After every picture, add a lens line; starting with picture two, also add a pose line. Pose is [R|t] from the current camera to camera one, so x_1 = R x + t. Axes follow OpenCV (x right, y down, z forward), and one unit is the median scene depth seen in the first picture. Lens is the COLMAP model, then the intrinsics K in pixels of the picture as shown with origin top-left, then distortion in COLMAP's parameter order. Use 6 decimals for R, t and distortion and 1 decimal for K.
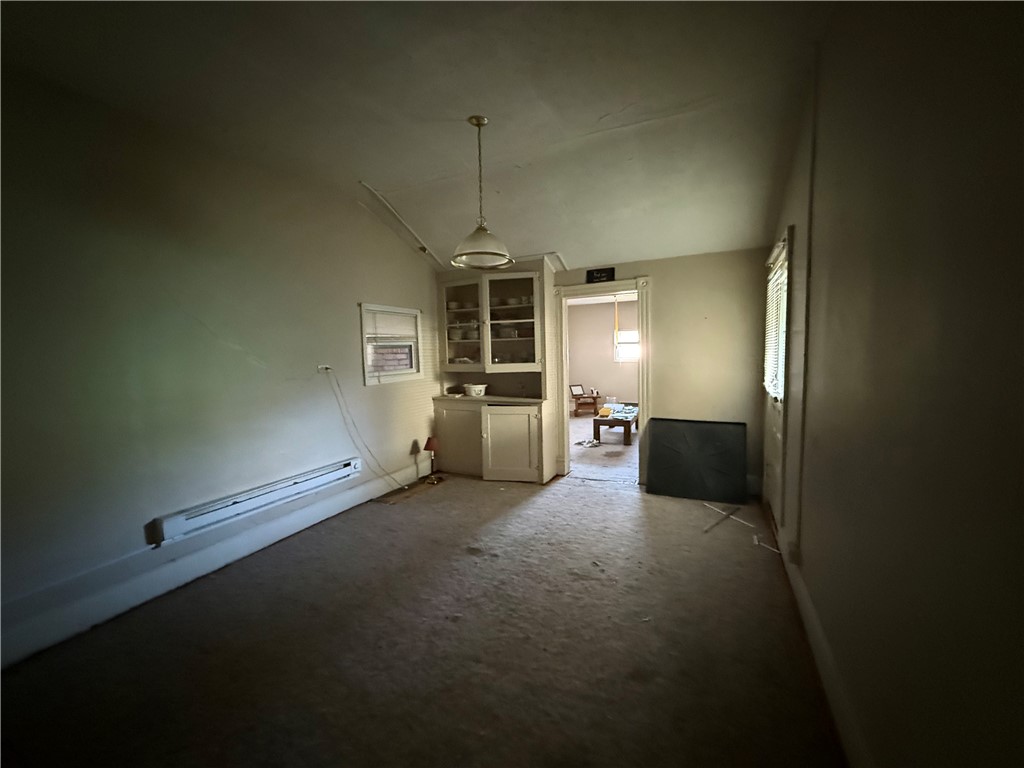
lens RADIAL K [[414.0, 0, 510.0], [0, 414.0, 384.4], [0, 0, 1]] dist [-0.002252, -0.000072]
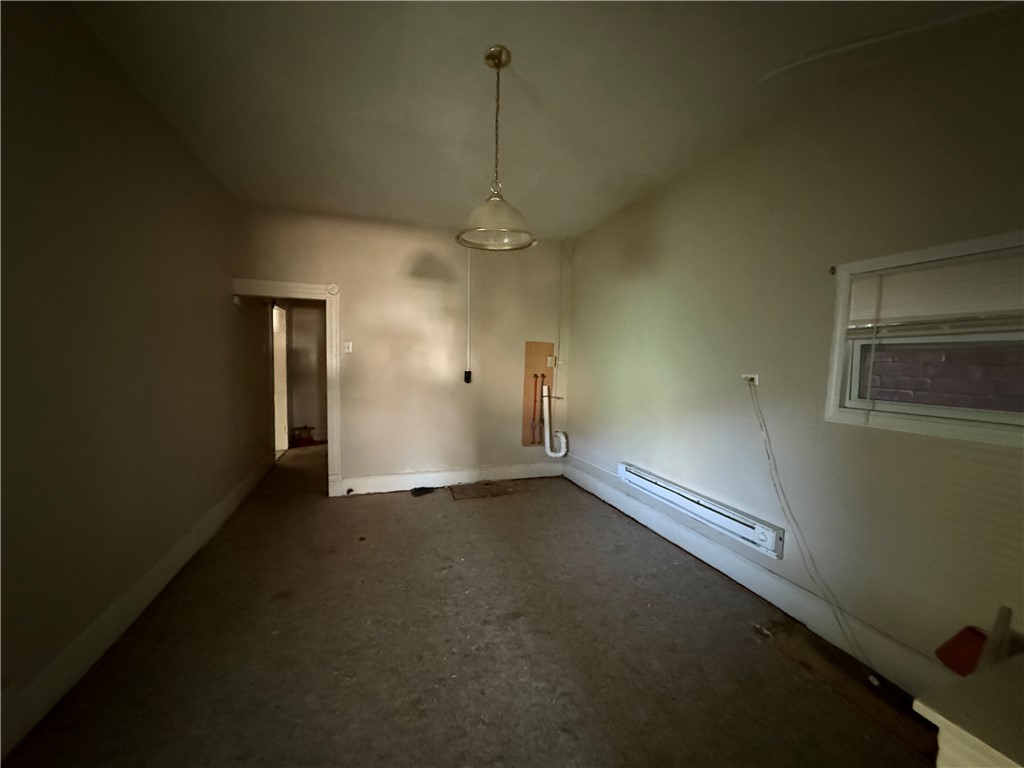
lens RADIAL K [[414.0, 0, 507.7], [0, 414.0, 385.3], [0, 0, 1]] dist [-0.002252, -0.000072]
pose [[-0.711997, 0.058172, -0.699768, 0.359191], [-0.058784, 0.988126, 0.141955, -0.106031], [0.699717, 0.142207, -0.700124, 1.217366]]
